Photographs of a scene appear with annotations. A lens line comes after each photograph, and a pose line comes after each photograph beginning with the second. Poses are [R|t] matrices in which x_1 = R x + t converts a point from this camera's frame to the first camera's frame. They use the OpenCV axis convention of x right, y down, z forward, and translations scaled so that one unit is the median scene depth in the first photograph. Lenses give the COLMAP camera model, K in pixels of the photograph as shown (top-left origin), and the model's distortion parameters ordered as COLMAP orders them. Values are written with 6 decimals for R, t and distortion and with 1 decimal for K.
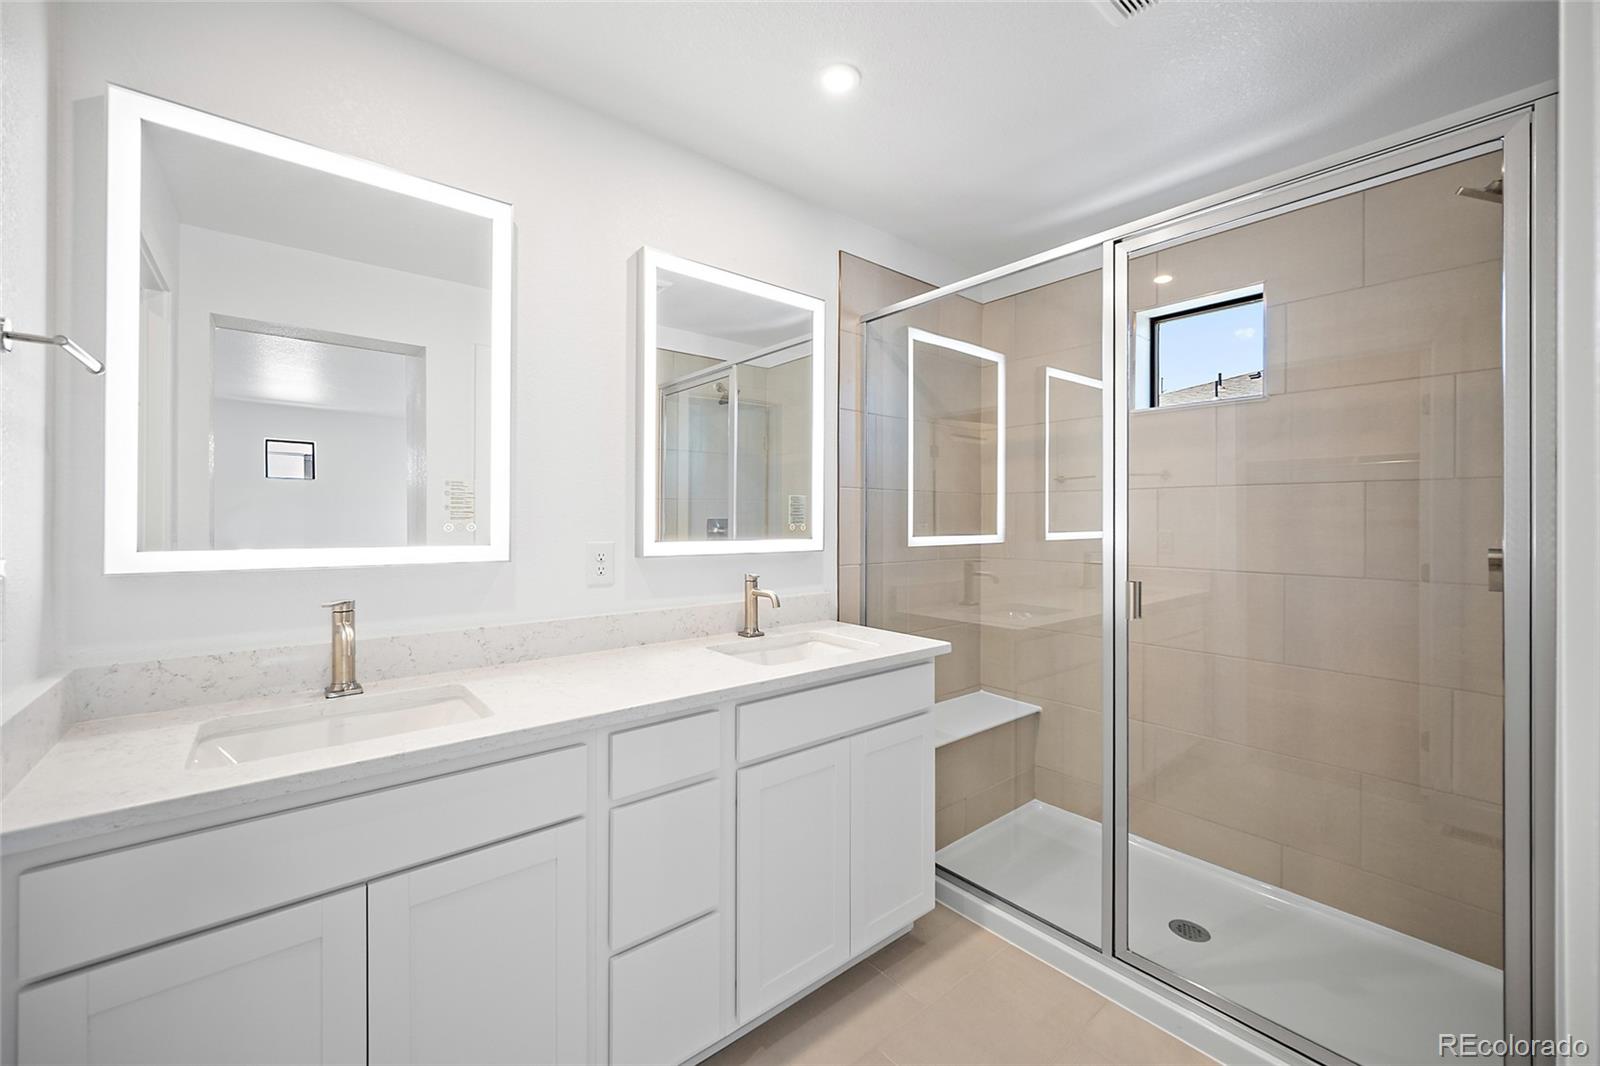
lens RADIAL K [[634.5, 0, 805.6], [0, 634.5, 523.3], [0, 0, 1]] dist [-0.001732, 0.000076]
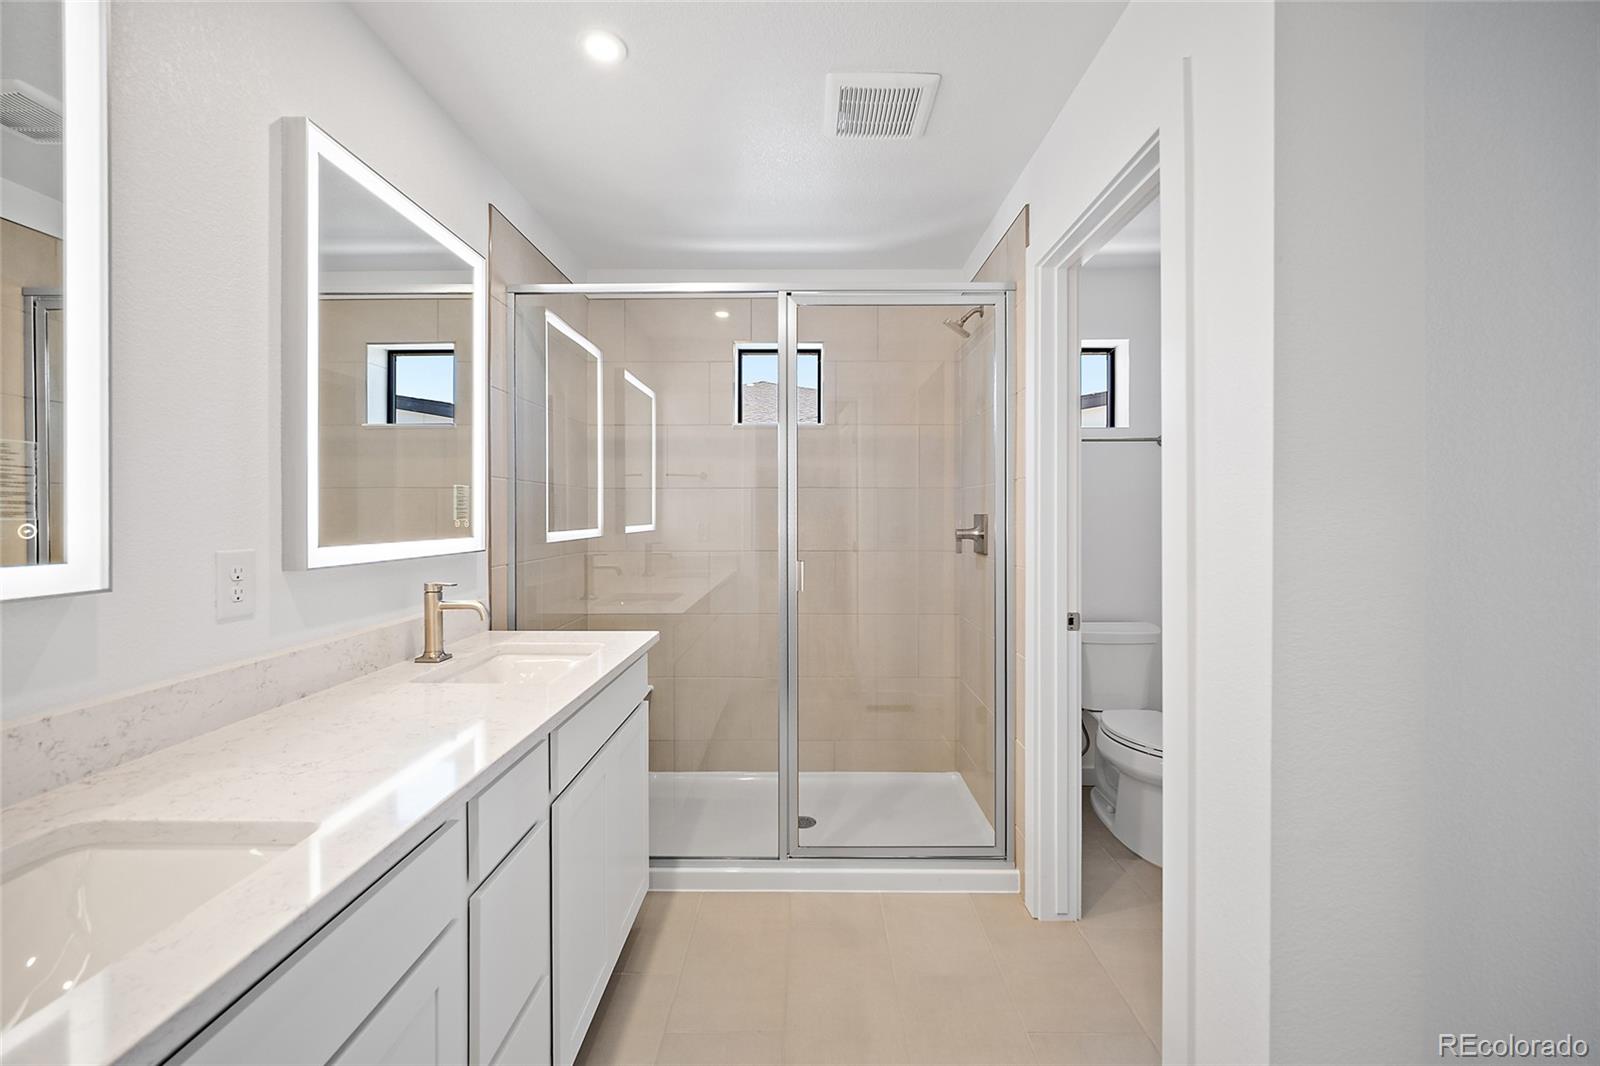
lens RADIAL K [[634.5, 0, 804.1], [0, 634.5, 521.9], [0, 0, 1]] dist [-0.001732, 0.000076]
pose [[0.653733, -0.012979, 0.756614, -0.384571], [0.007196, 0.999914, 0.010935, -0.002161], [-0.756691, -0.001704, 0.653770, 0.127522]]
